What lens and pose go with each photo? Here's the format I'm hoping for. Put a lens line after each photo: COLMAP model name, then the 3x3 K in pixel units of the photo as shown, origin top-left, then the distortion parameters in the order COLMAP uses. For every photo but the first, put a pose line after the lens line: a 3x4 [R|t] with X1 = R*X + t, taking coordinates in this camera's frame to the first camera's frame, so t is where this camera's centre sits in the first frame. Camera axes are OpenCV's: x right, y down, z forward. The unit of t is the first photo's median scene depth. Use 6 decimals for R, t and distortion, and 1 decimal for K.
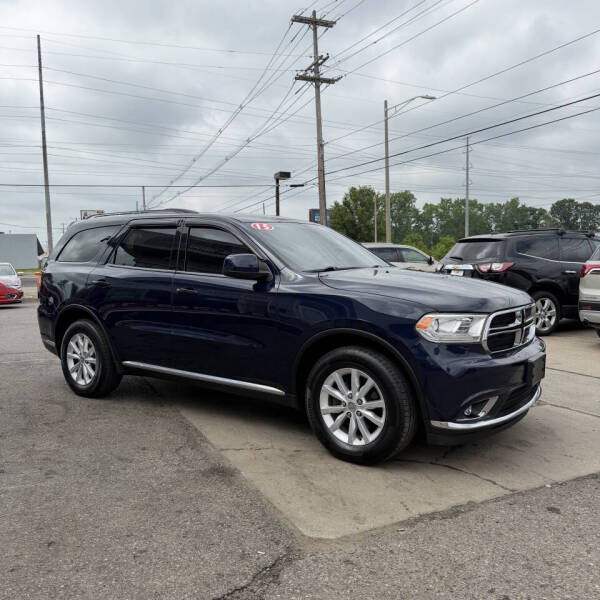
lens RADIAL K [[560.1, 0, 296.6], [0, 560.1, 303.8], [0, 0, 1]] dist [0.105096, -0.166225]
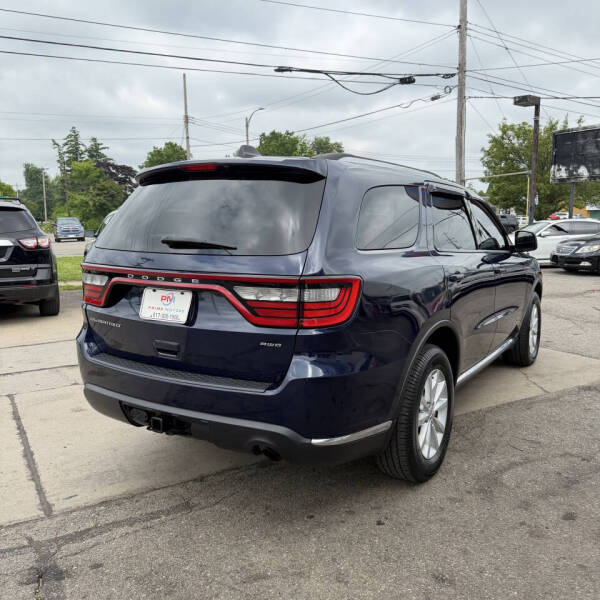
lens RADIAL K [[562.6, 0, 300.0], [0, 562.6, 300.0], [0, 0, 1]] dist [0.092718, -0.154060]
pose [[-0.081834, -0.129101, 0.988249, -0.175821], [0.080947, 0.987438, 0.135698, -0.020370], [-0.993353, 0.091101, -0.070355, 0.219053]]
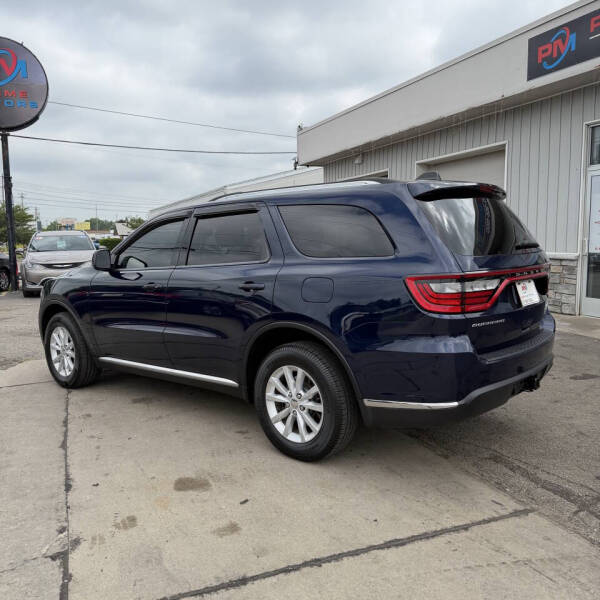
lens RADIAL K [[562.6, 0, 300.0], [0, 562.6, 300.0], [0, 0, 1]] dist [0.092718, -0.154060]
pose [[-0.996919, 0.023464, 0.074849, -0.044385], [0.037274, 0.981301, 0.188838, -0.032098], [-0.069018, 0.191046, -0.979152, 0.356979]]
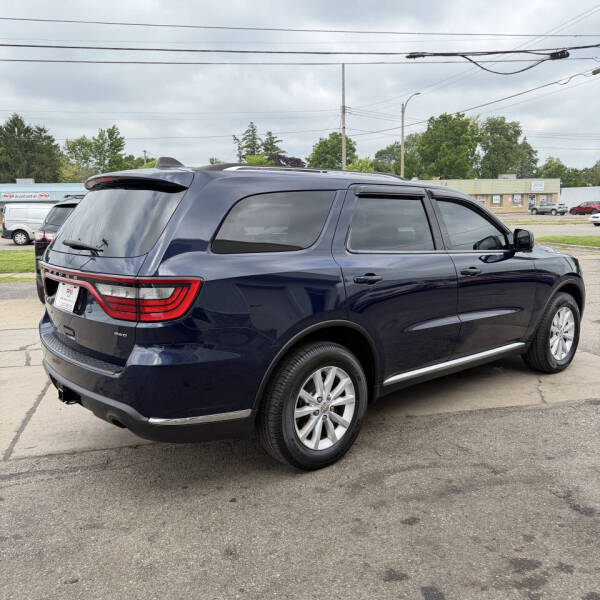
lens RADIAL K [[562.6, 0, 300.0], [0, 562.6, 300.0], [0, 0, 1]] dist [0.092718, -0.154060]
pose [[0.214183, -0.147800, 0.965547, -0.181075], [0.085323, 0.987539, 0.132239, -0.019068], [-0.973060, 0.054060, 0.224125, 0.165401]]
